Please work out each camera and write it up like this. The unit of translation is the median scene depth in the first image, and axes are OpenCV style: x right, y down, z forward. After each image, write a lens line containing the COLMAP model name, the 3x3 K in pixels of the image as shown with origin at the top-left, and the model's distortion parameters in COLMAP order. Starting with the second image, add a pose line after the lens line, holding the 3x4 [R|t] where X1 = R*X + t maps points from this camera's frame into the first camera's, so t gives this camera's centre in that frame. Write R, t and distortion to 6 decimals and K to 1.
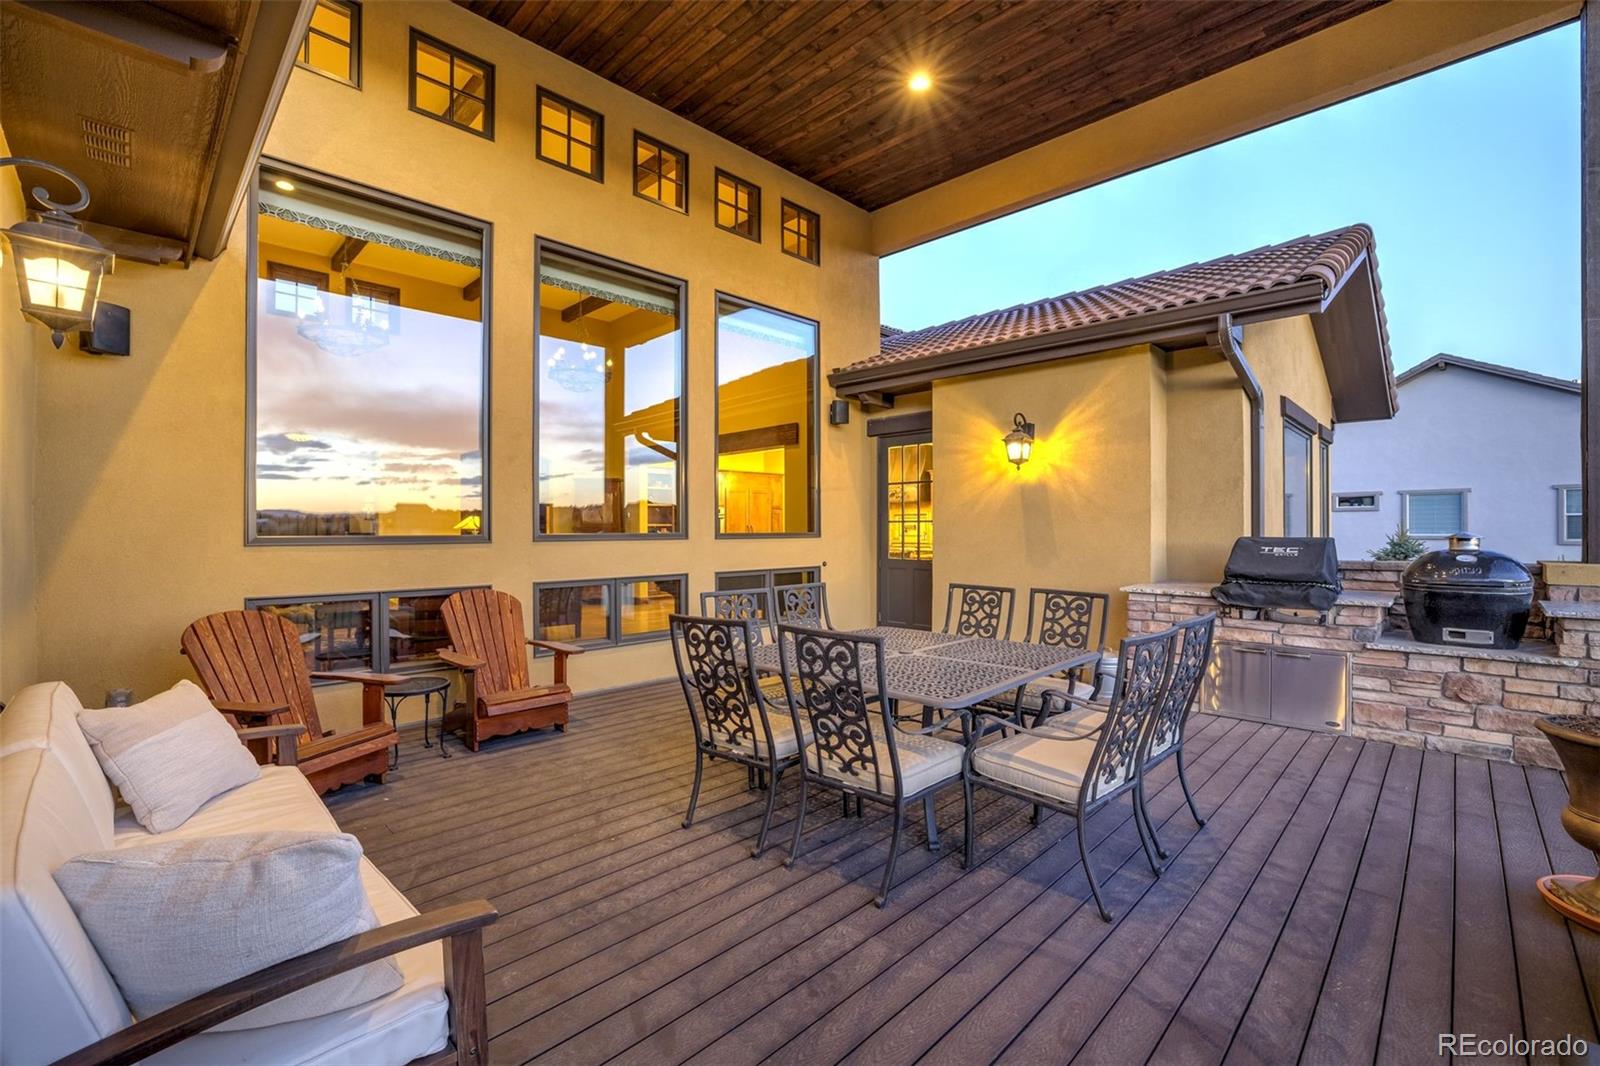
lens RADIAL K [[686.0, 0, 802.0], [0, 686.0, 529.1], [0, 0, 1]] dist [-0.025387, 0.000161]
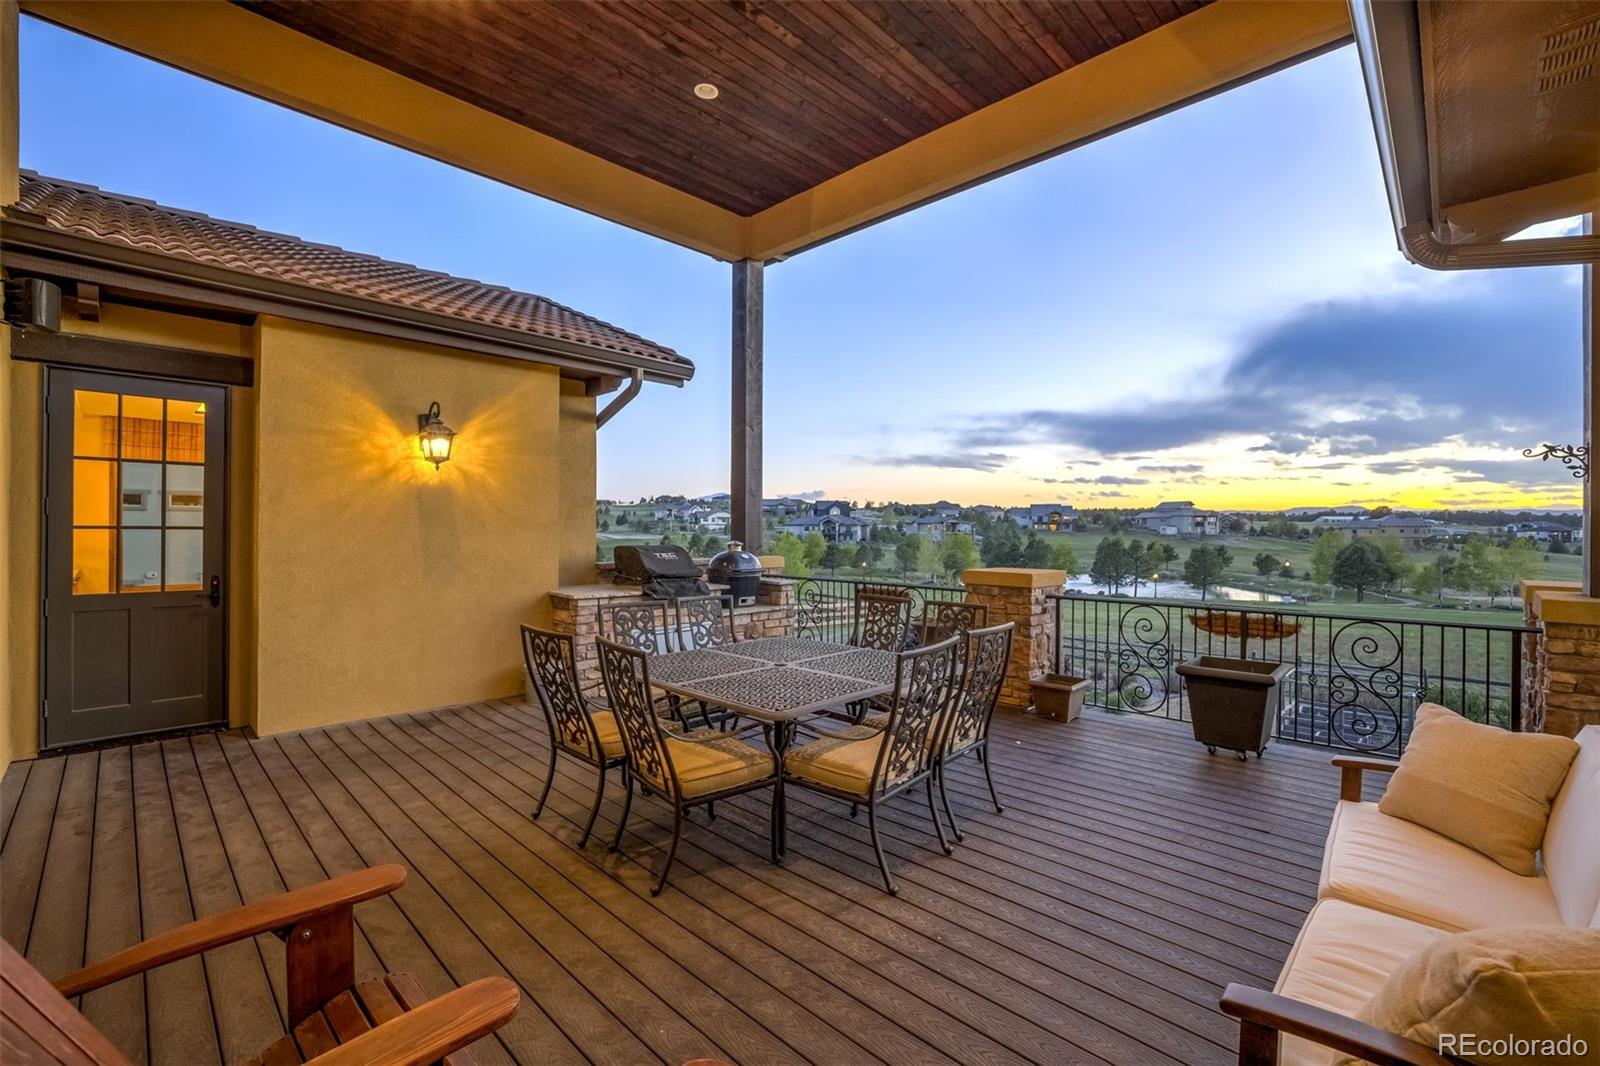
lens RADIAL K [[686.0, 0, 802.8], [0, 686.0, 532.8], [0, 0, 1]] dist [-0.025387, 0.000161]
pose [[0.004854, 0.000223, 0.999988, -0.524950], [-0.003599, 0.999994, -0.000205, -0.011234], [-0.999982, -0.003598, 0.004855, 0.563668]]
